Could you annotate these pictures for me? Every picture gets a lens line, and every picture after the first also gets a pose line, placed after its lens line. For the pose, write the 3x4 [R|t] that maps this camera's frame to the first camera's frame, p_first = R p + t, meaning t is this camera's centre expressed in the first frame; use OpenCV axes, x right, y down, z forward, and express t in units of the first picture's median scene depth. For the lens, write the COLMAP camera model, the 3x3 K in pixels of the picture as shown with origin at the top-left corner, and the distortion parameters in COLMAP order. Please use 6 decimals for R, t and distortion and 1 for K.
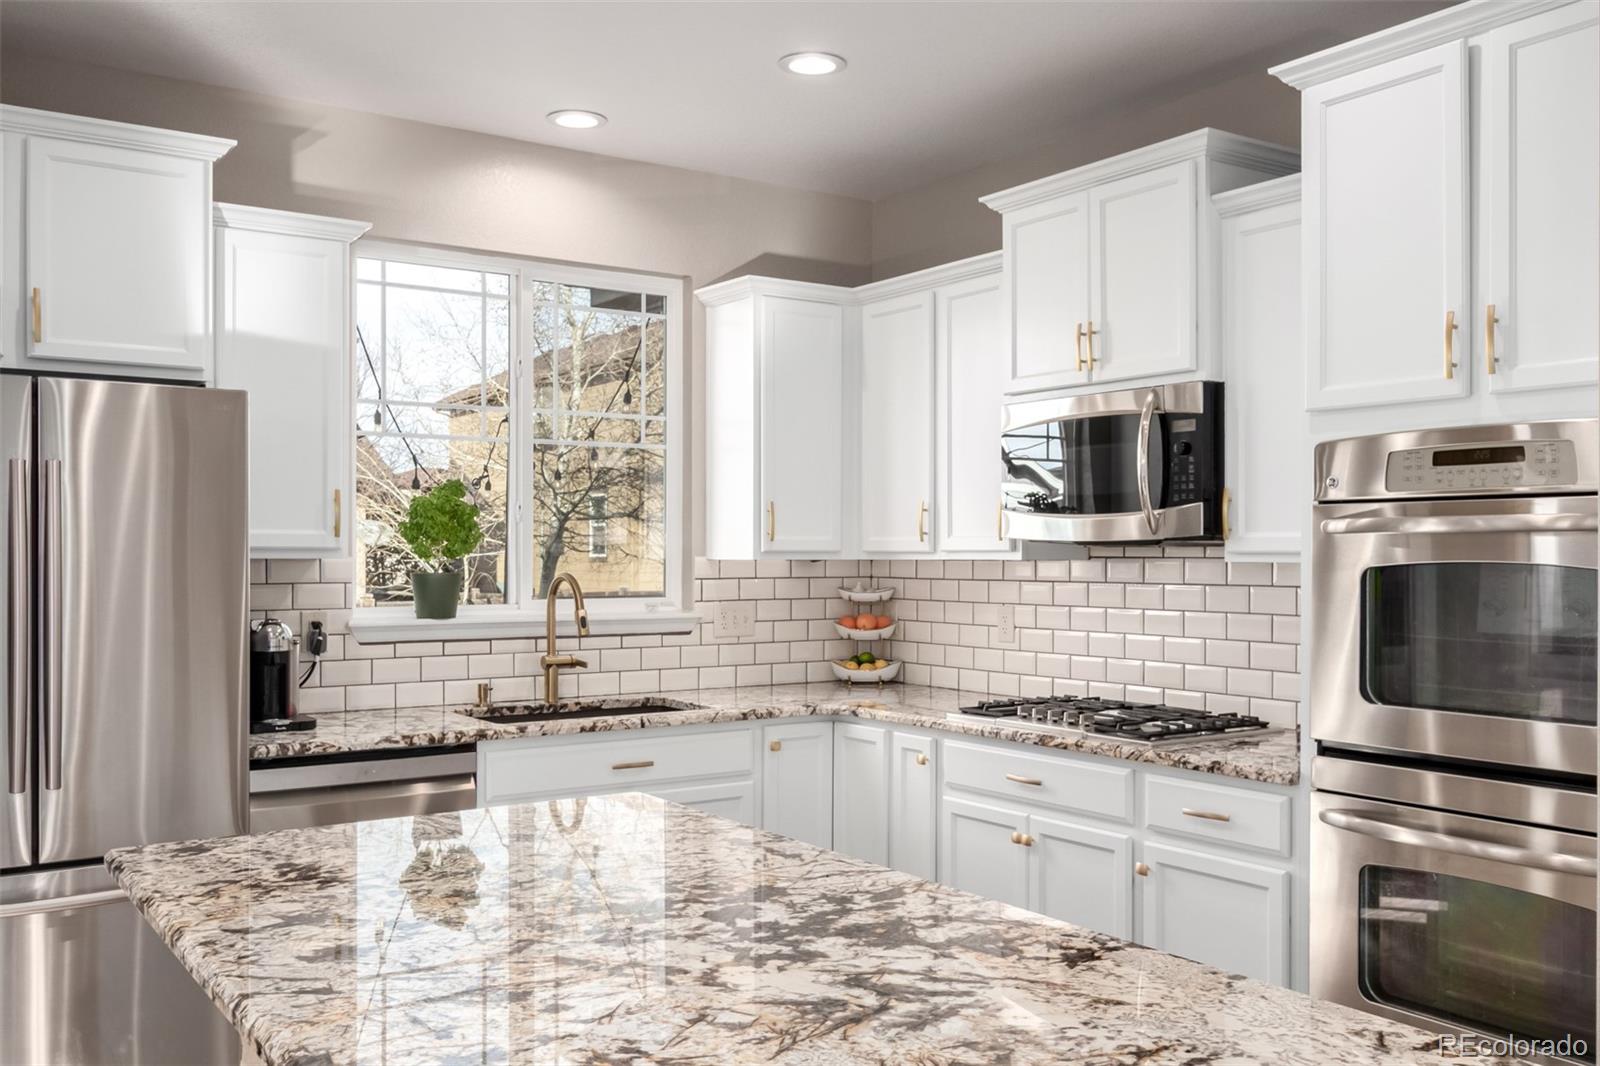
lens RADIAL K [[1407.5, 0, 797.0], [0, 1407.5, 556.1], [0, 0, 1]] dist [-0.001678, -0.005530]
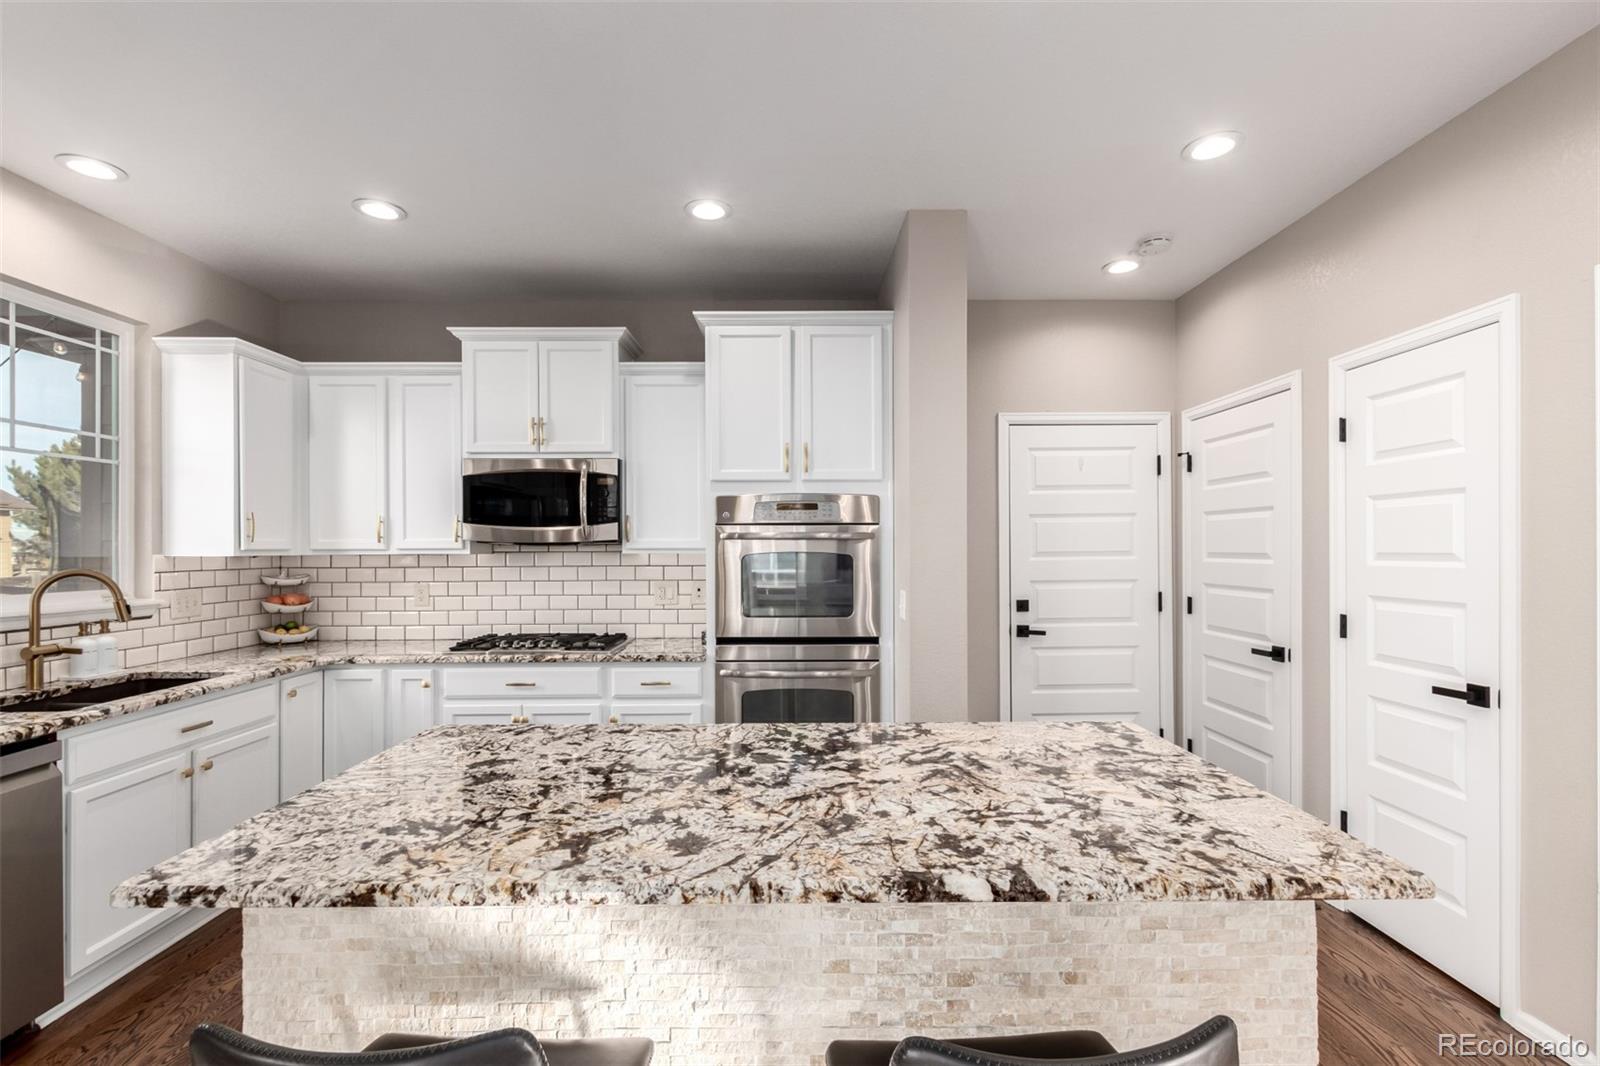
lens RADIAL K [[738.8, 0, 798.2], [0, 738.8, 544.5], [0, 0, 1]] dist [0.005398, -0.003140]
pose [[0.554351, 0.001748, 0.832281, -0.382232], [0.006197, 0.999961, -0.006227, -0.000629], [-0.832260, 0.008610, 0.554319, 0.228207]]
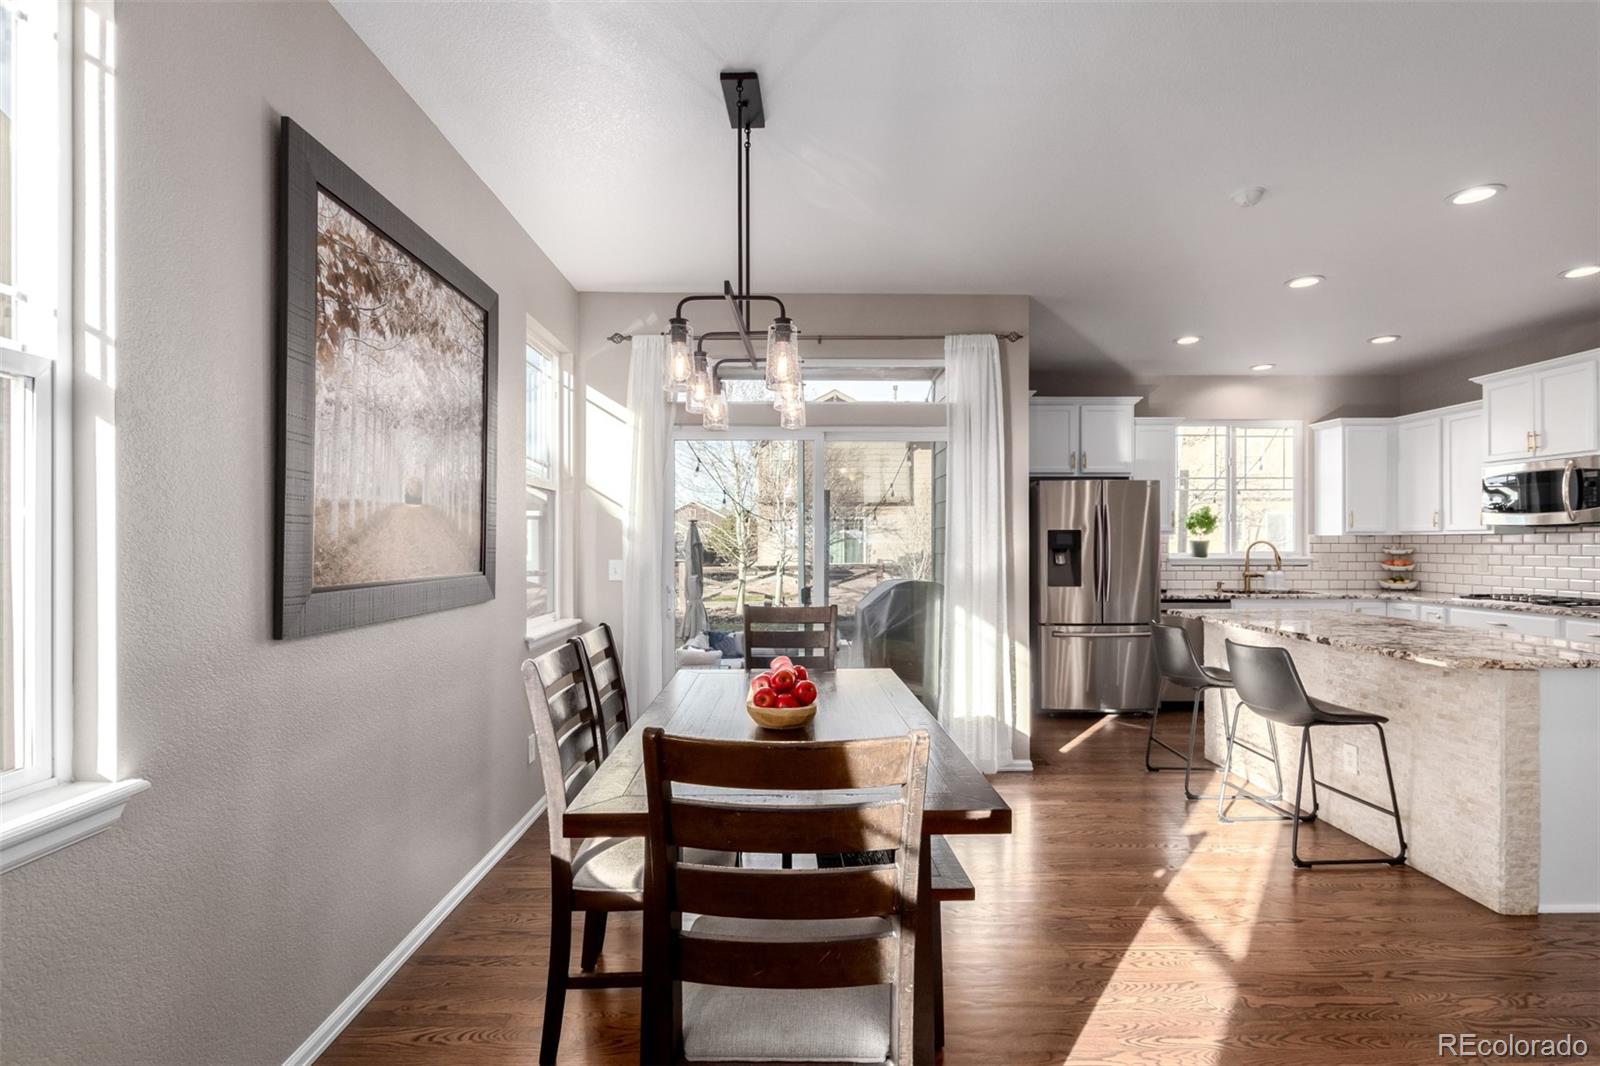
lens RADIAL K [[738.8, 0, 790.9], [0, 738.8, 543.4], [0, 0, 1]] dist [0.005398, -0.003140]
pose [[0.832464, -0.001105, -0.554078, -0.140436], [0.001794, 0.999998, 0.000701, 0.017505], [0.554076, -0.001578, 0.832465, -0.713997]]
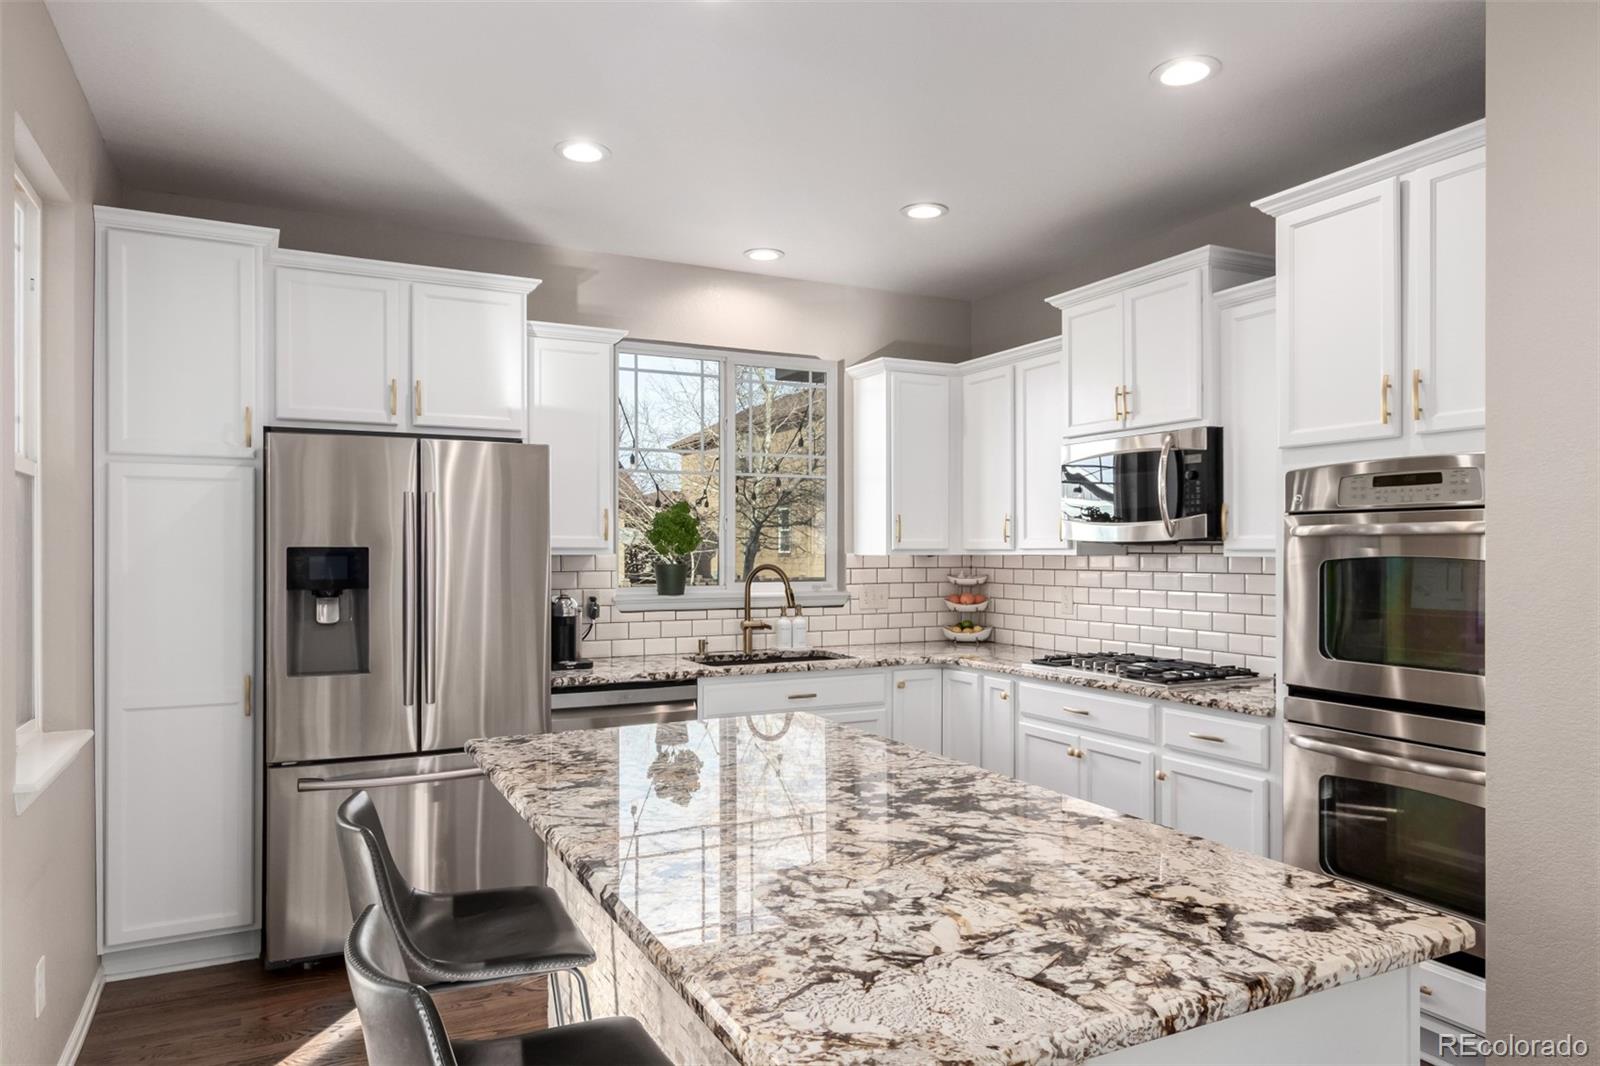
lens RADIAL K [[1015.8, 0, 792.3], [0, 1015.8, 550.2], [0, 0, 1]] dist [0.010680, 0.001996]
pose [[0.991092, -0.002094, -0.133166, 0.014839], [0.001845, 0.999996, -0.001990, -0.000833], [0.133169, 0.001726, 0.991092, -0.049695]]
